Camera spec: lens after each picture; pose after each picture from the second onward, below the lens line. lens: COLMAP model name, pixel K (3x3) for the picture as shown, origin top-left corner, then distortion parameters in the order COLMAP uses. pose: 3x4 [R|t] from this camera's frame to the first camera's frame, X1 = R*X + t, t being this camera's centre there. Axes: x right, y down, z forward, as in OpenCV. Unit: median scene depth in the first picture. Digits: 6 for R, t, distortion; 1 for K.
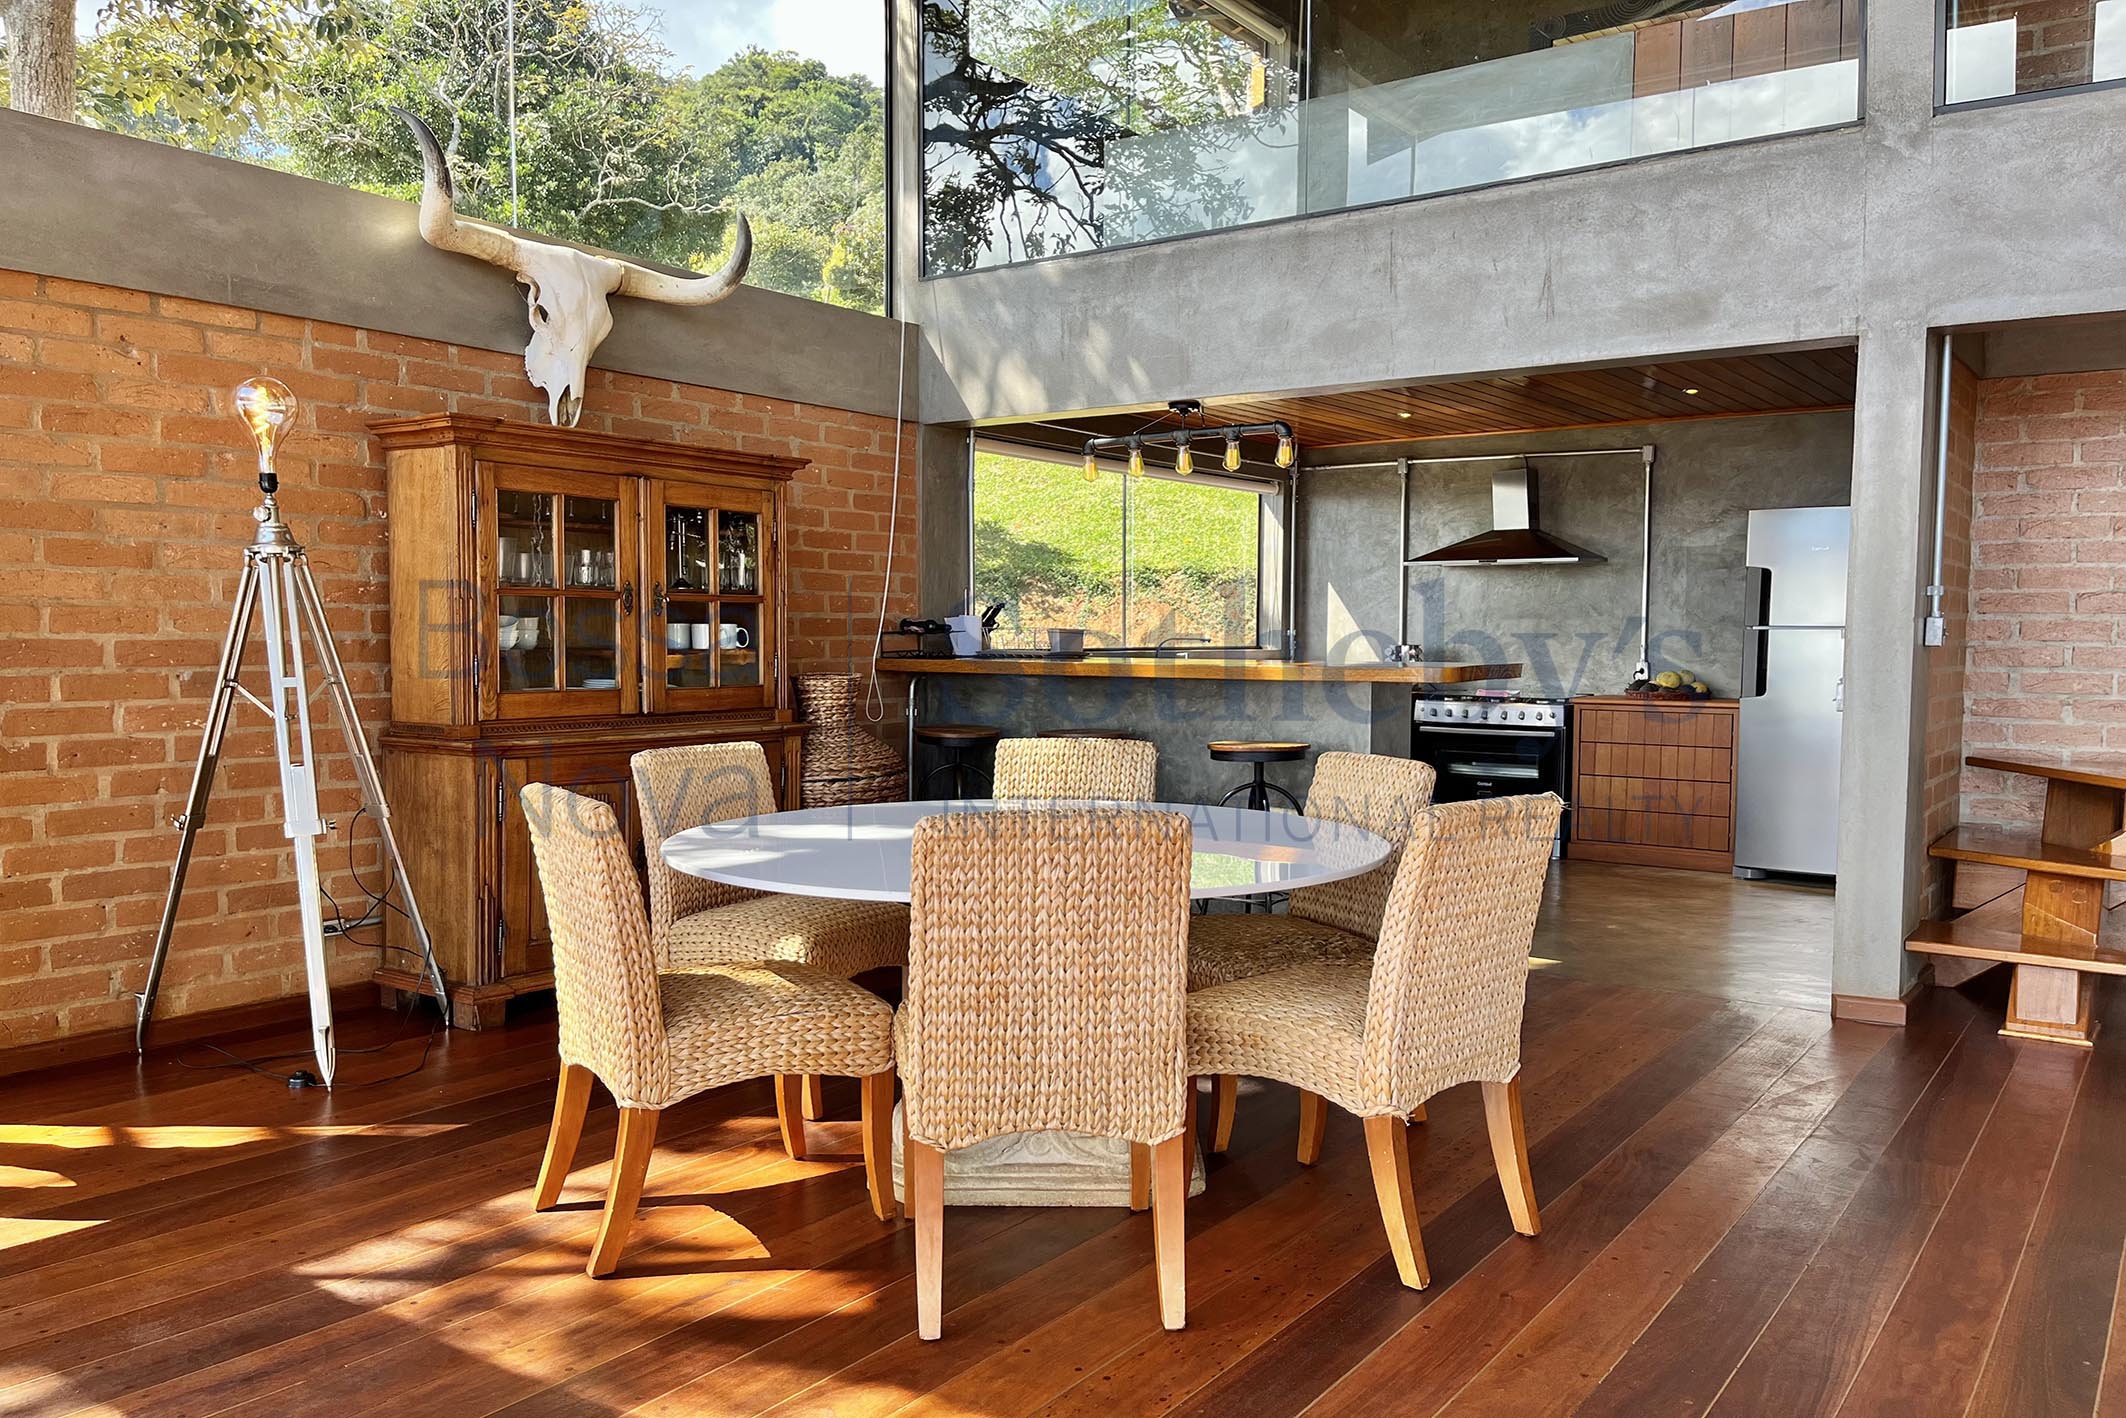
lens RADIAL K [[1615.8, 0, 1060.4], [0, 1615.8, 715.6], [0, 0, 1]] dist [0.073887, -0.112230]
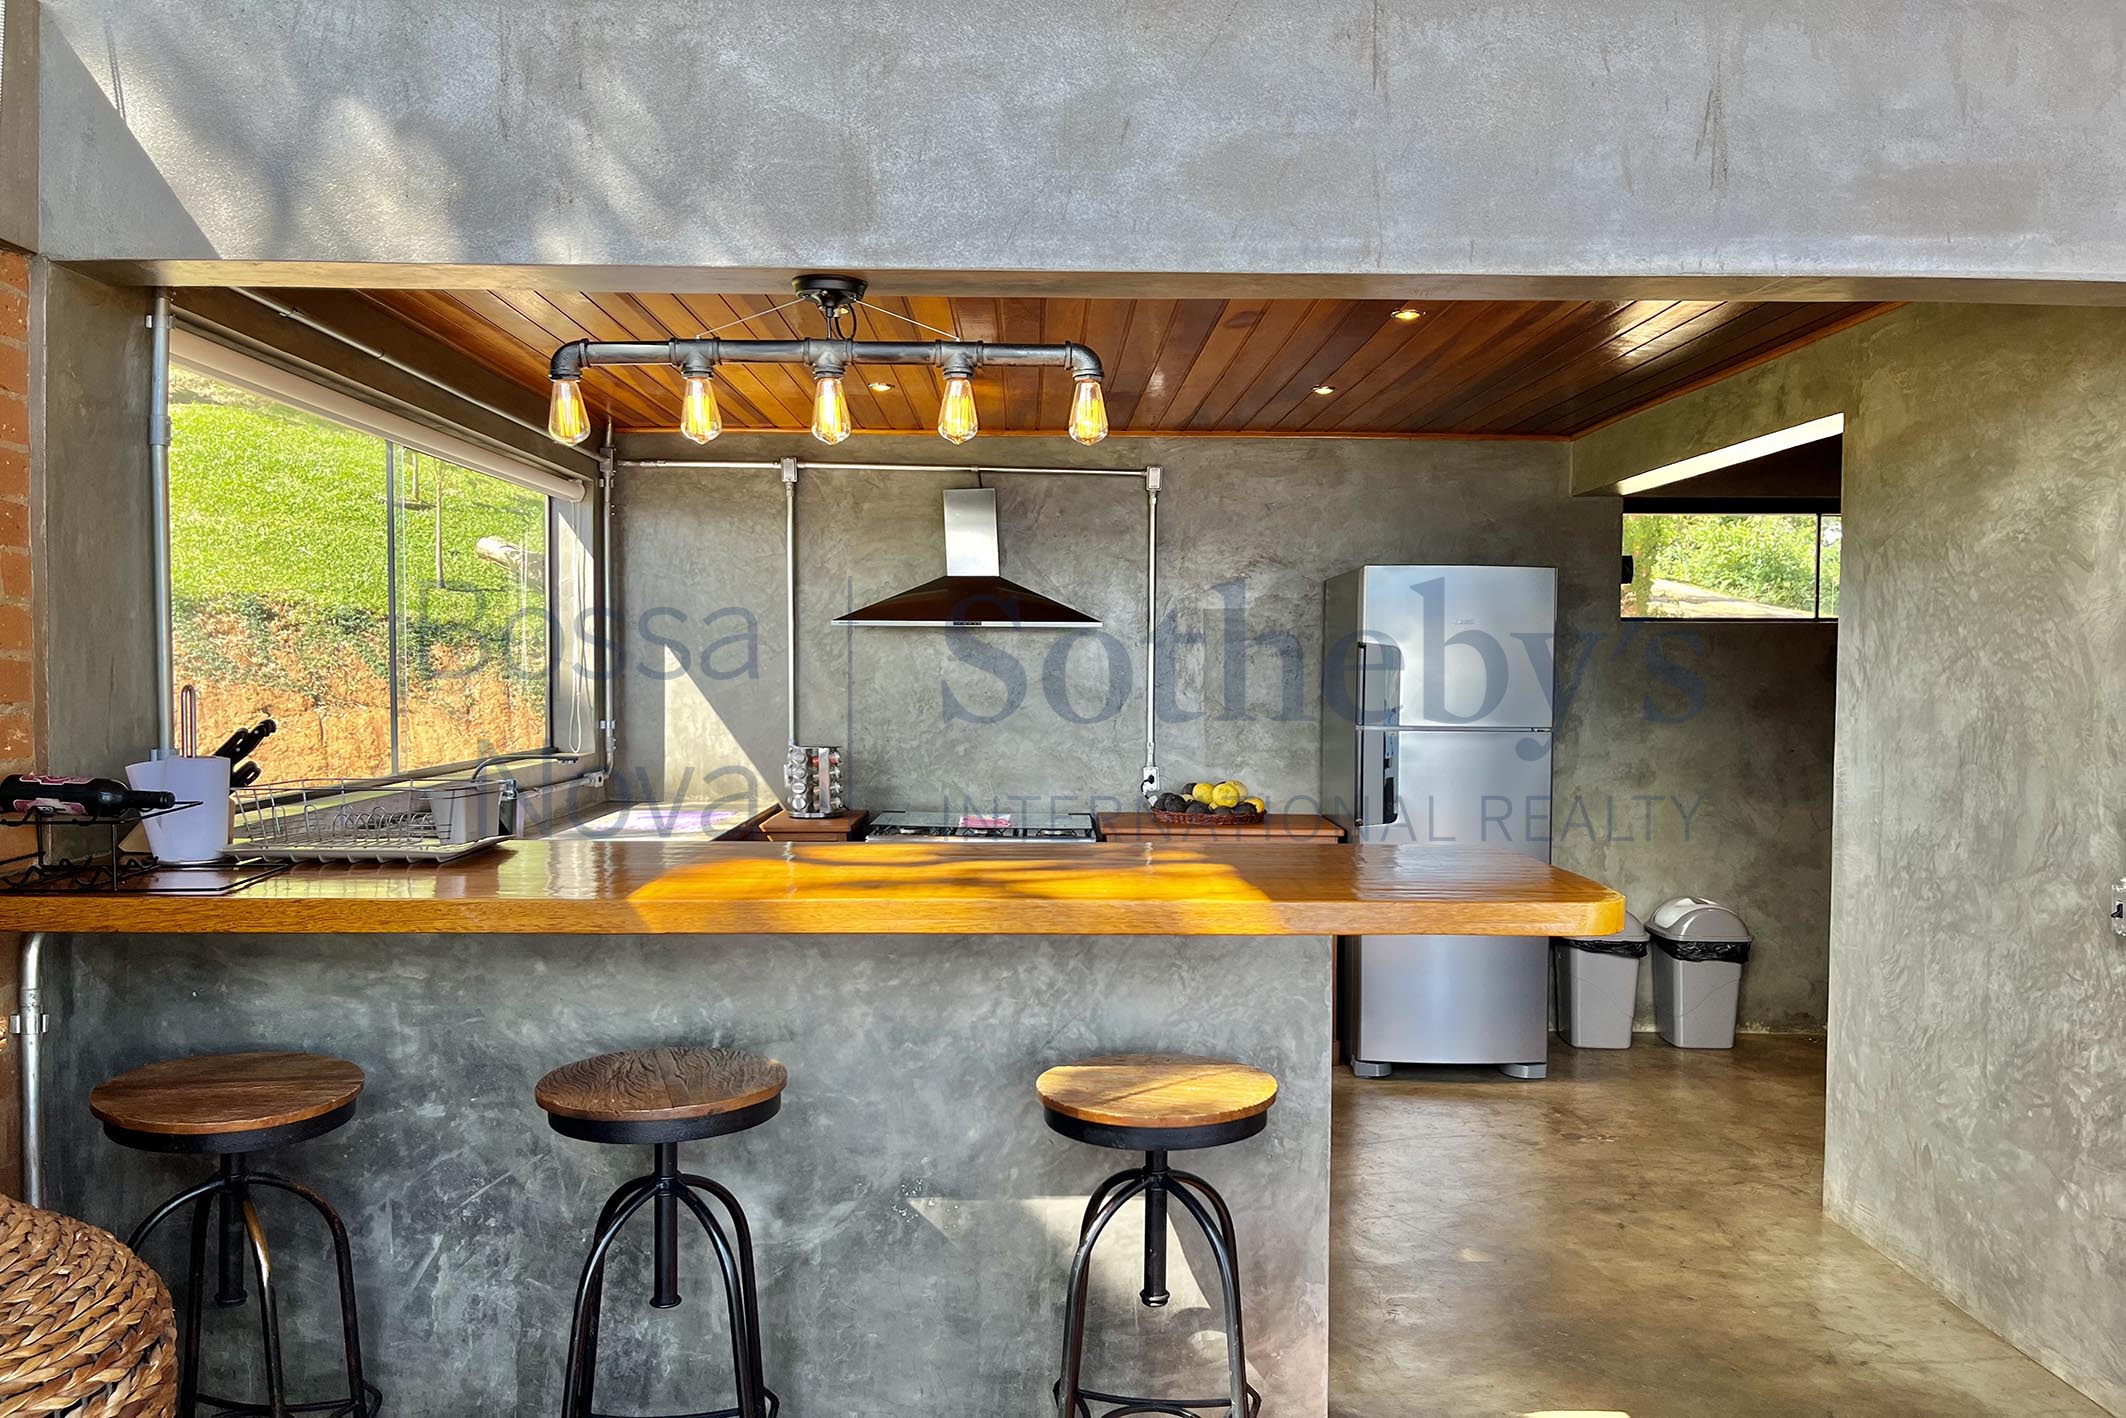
lens RADIAL K [[1615.8, 0, 1060.4], [0, 1615.8, 715.6], [0, 0, 1]] dist [0.073887, -0.112230]
pose [[0.802358, -0.018802, 0.596547, -0.125207], [0.028745, 0.999561, -0.007158, -0.063709], [-0.596151, 0.022891, 0.802546, 0.554497]]
